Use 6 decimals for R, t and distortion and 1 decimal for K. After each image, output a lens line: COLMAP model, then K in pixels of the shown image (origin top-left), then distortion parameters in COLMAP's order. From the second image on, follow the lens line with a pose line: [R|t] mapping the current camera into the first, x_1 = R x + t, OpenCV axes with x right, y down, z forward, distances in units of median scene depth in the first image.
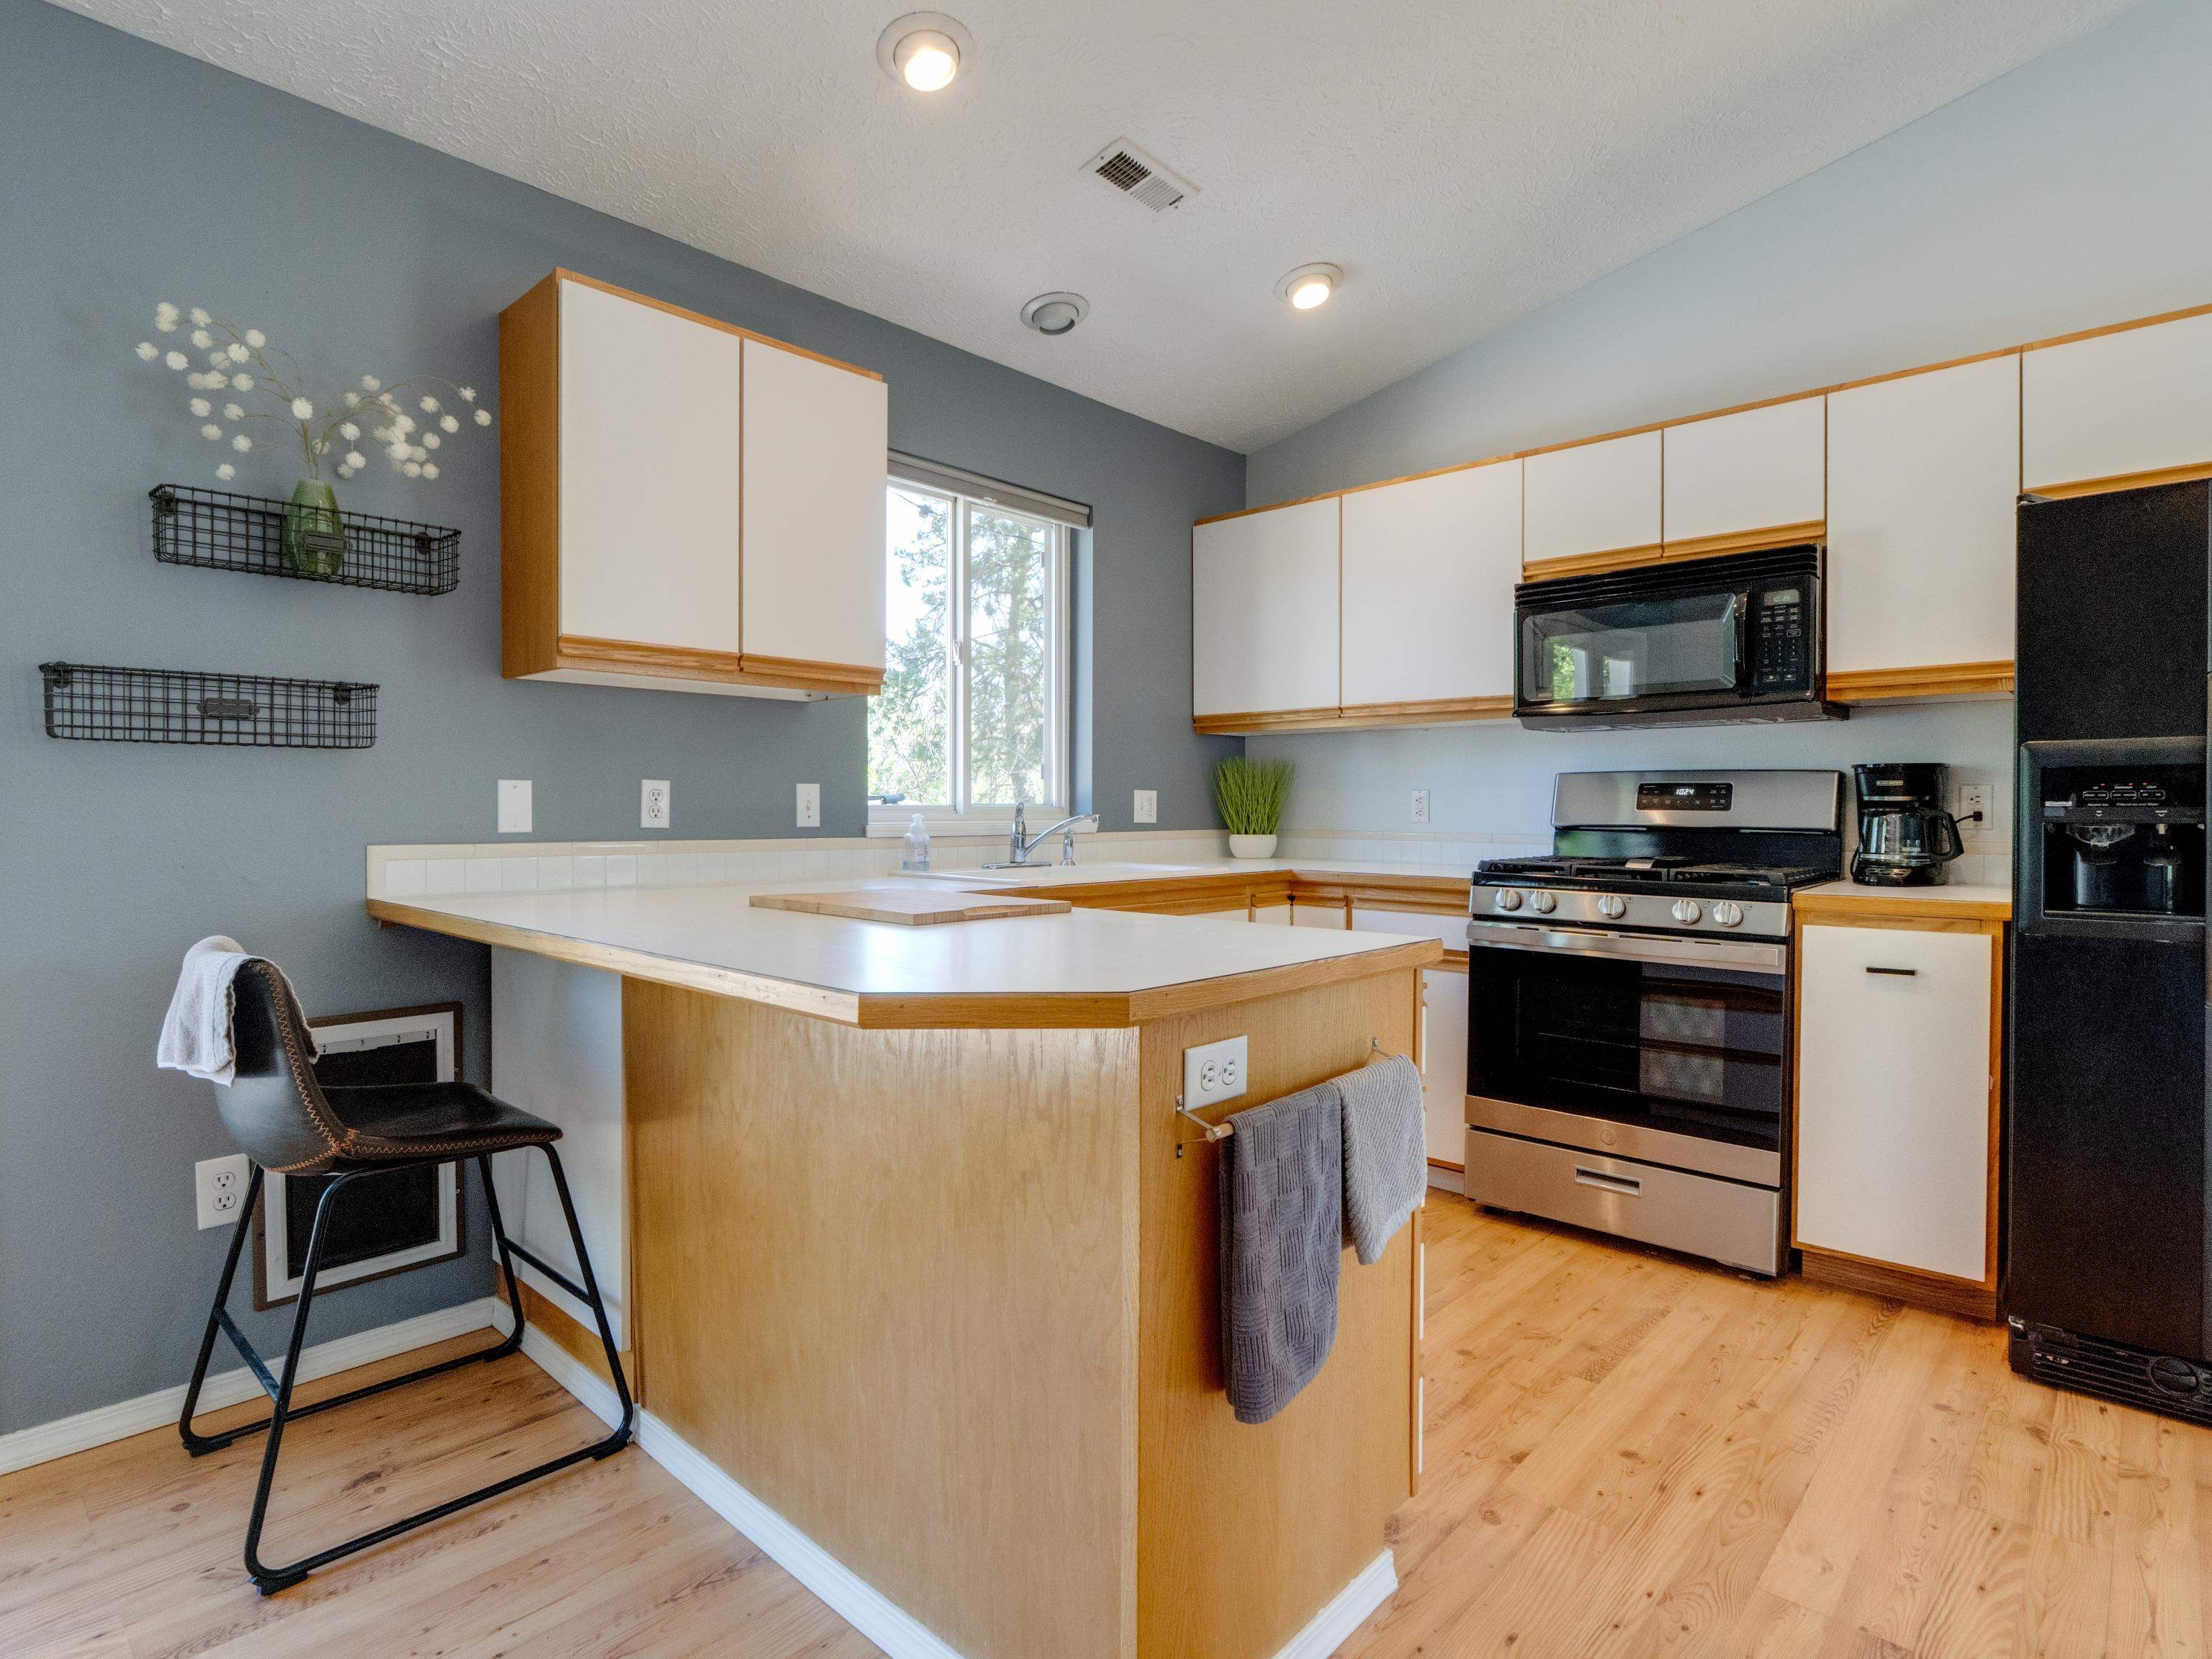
lens RADIAL K [[1097.0, 0, 1084.8], [0, 1097.0, 825.9], [0, 0, 1]] dist [-0.005943, -0.000527]
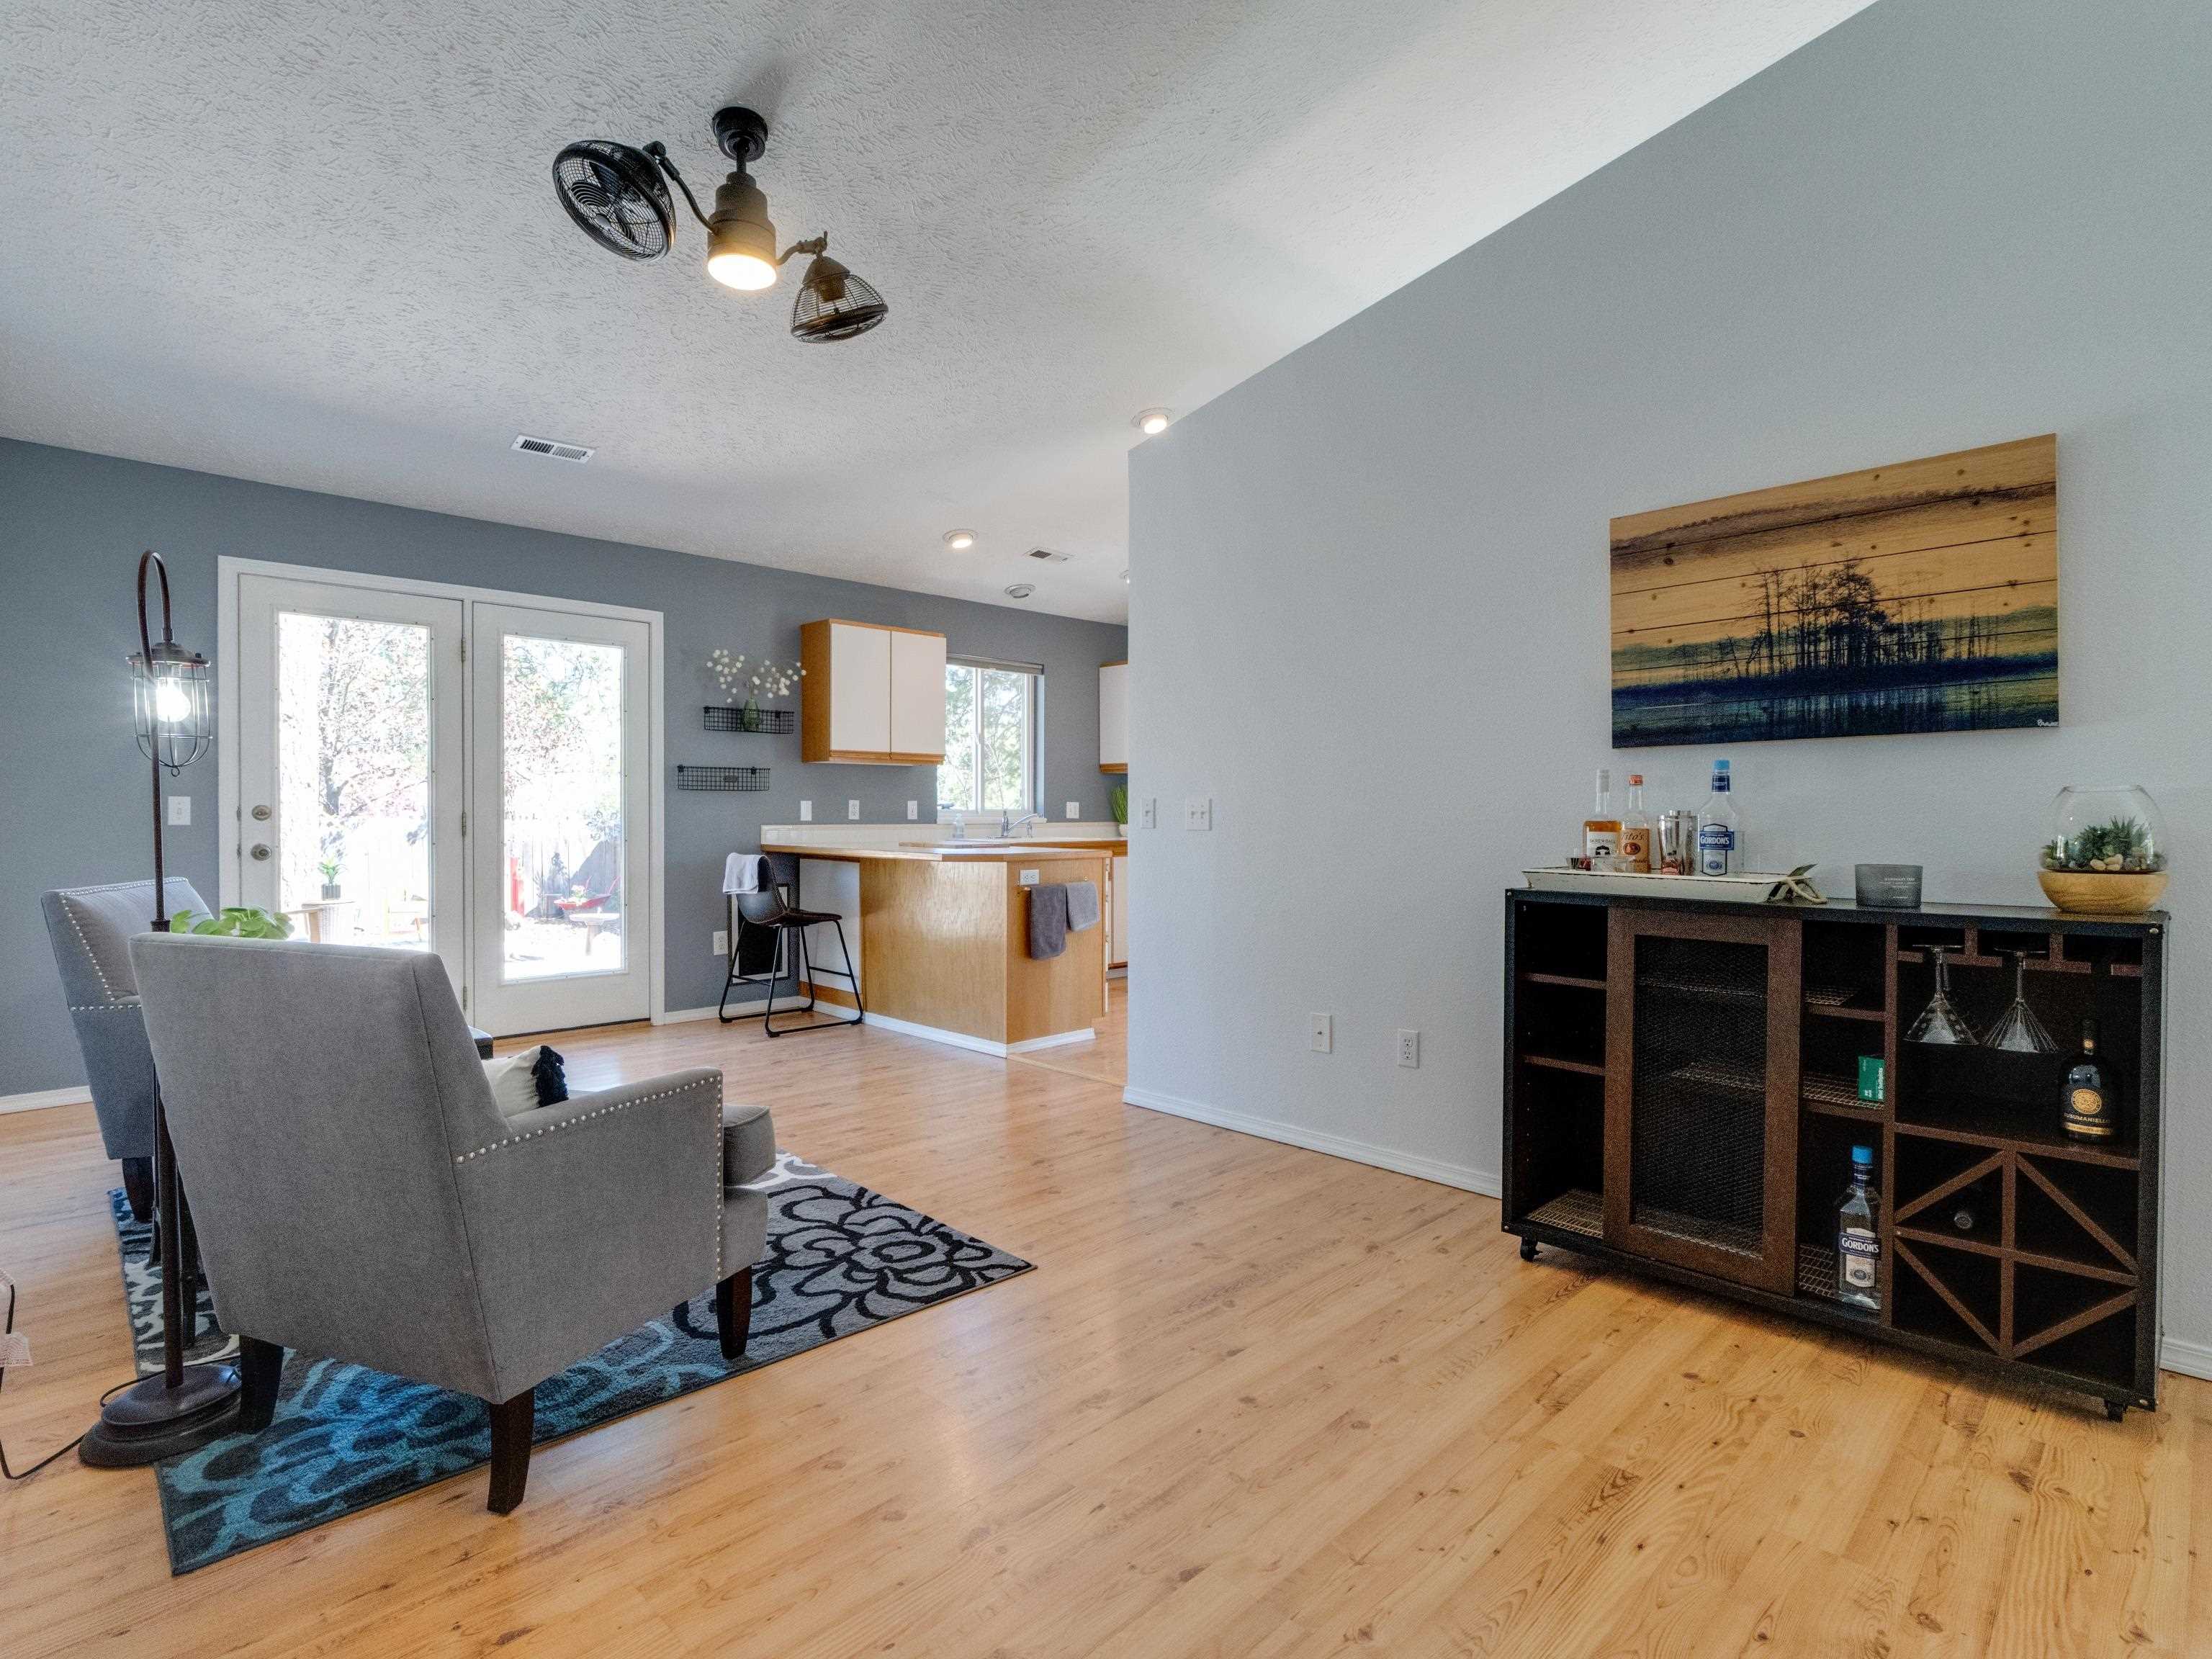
lens RADIAL K [[1097.0, 0, 1106.9], [0, 1097.0, 822.1], [0, 0, 1]] dist [-0.005943, -0.000527]
pose [[0.999661, 0.000417, -0.026023, 0.270602], [-0.000505, 0.999994, -0.003350, 0.017586], [0.026022, 0.003362, 0.999656, -1.609267]]
